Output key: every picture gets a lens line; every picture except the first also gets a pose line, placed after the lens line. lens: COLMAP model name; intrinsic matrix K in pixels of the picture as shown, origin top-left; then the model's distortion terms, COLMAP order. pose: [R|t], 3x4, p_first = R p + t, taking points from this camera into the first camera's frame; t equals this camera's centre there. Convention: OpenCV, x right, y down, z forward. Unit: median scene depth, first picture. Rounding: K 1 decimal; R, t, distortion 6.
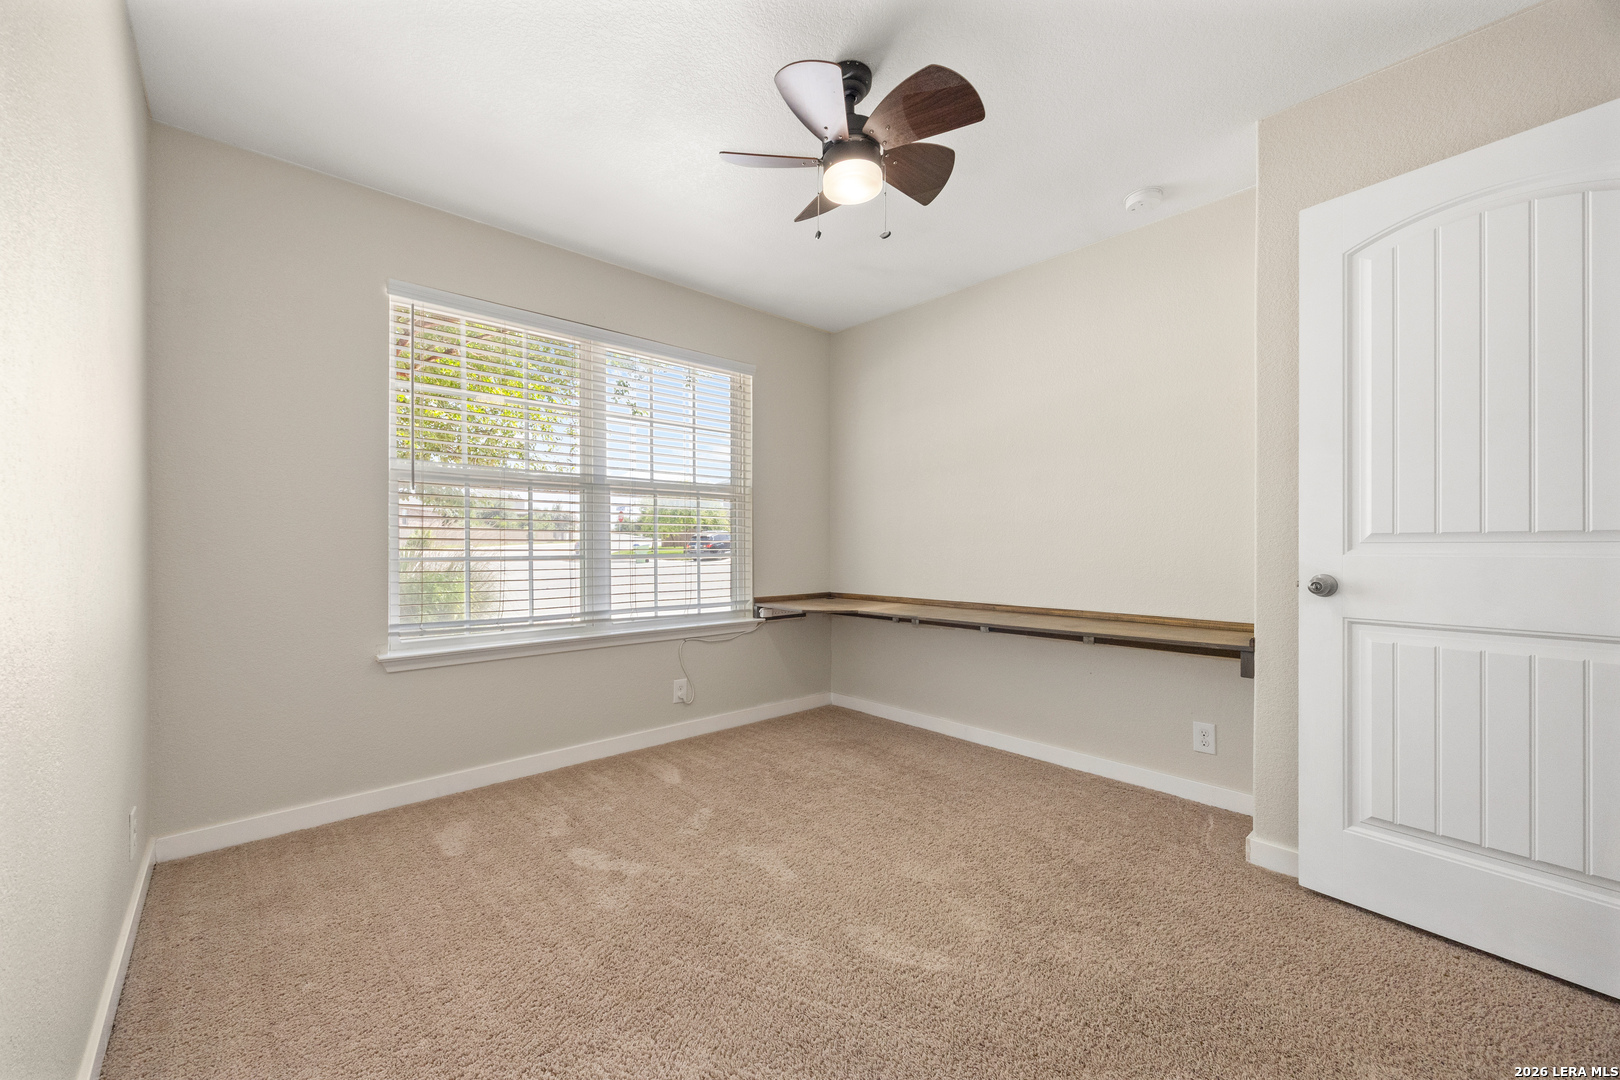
lens RADIAL K [[652.3, 0, 806.2], [0, 652.3, 569.1], [0, 0, 1]] dist [0.000795, 0.000088]
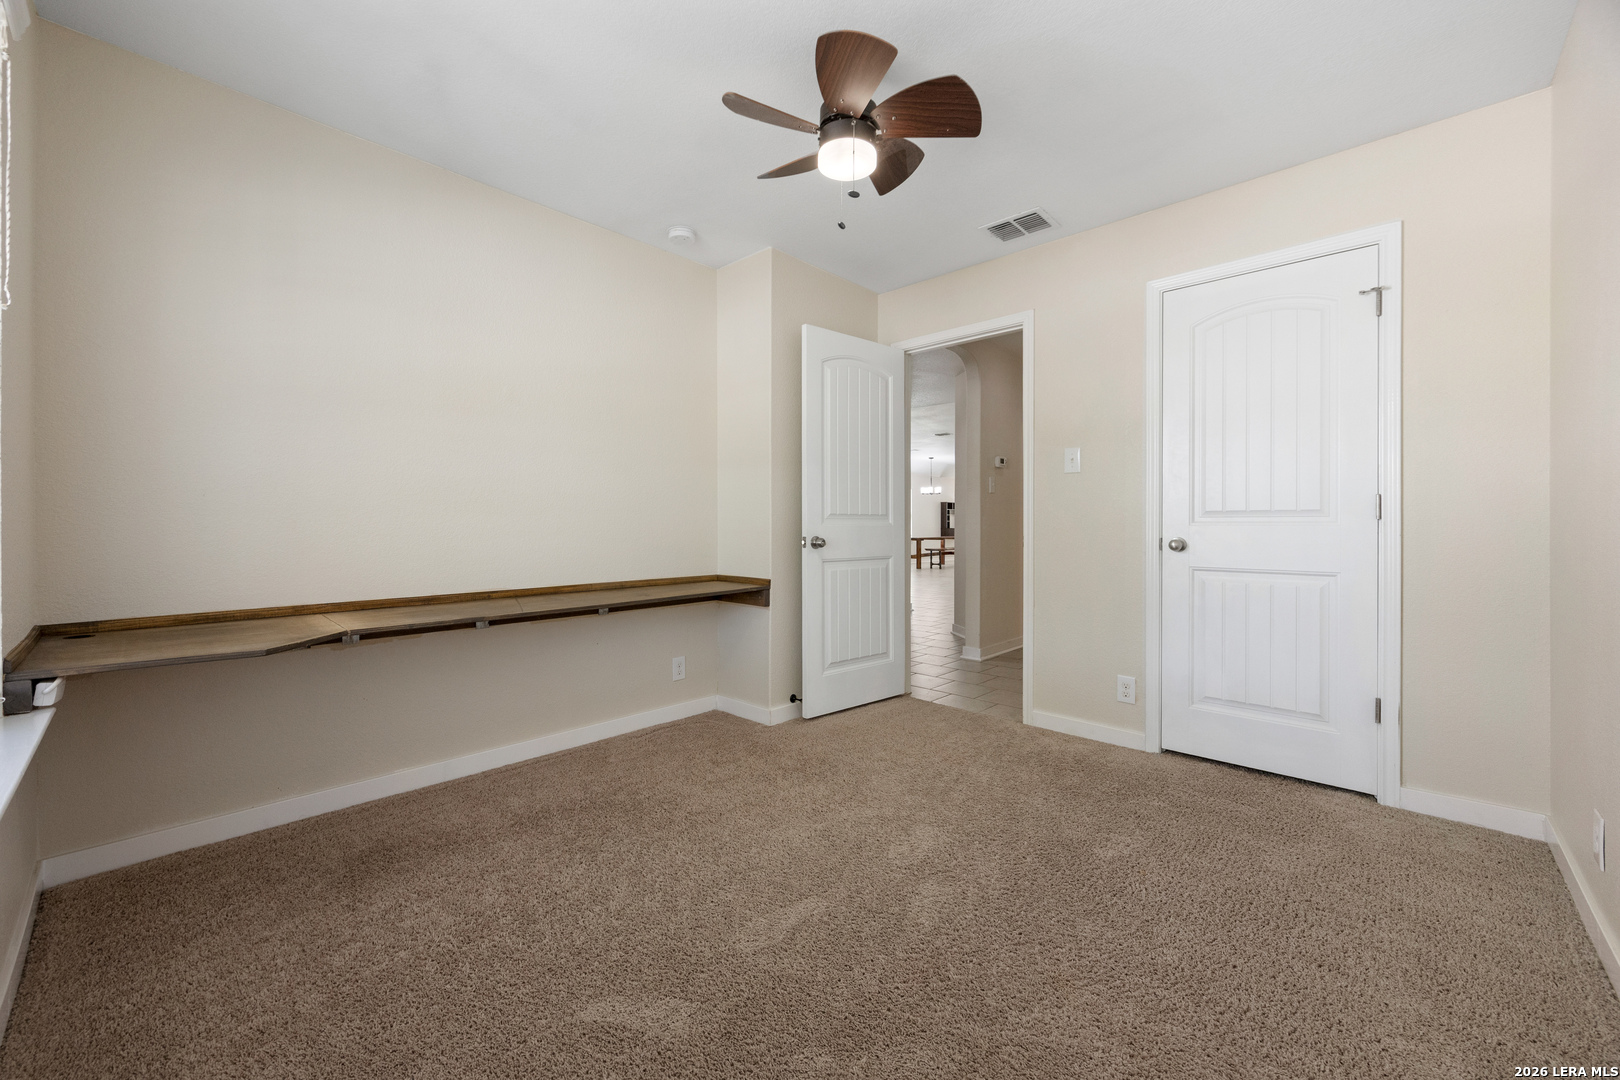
lens RADIAL K [[655.2, 0, 808.7], [0, 655.2, 535.5], [0, 0, 1]] dist [0.000923, 0.000112]
pose [[-0.110292, -0.016425, 0.993764, -0.737629], [0.034255, 0.999207, 0.020317, -0.023801], [-0.993309, 0.036282, -0.109642, 0.917003]]
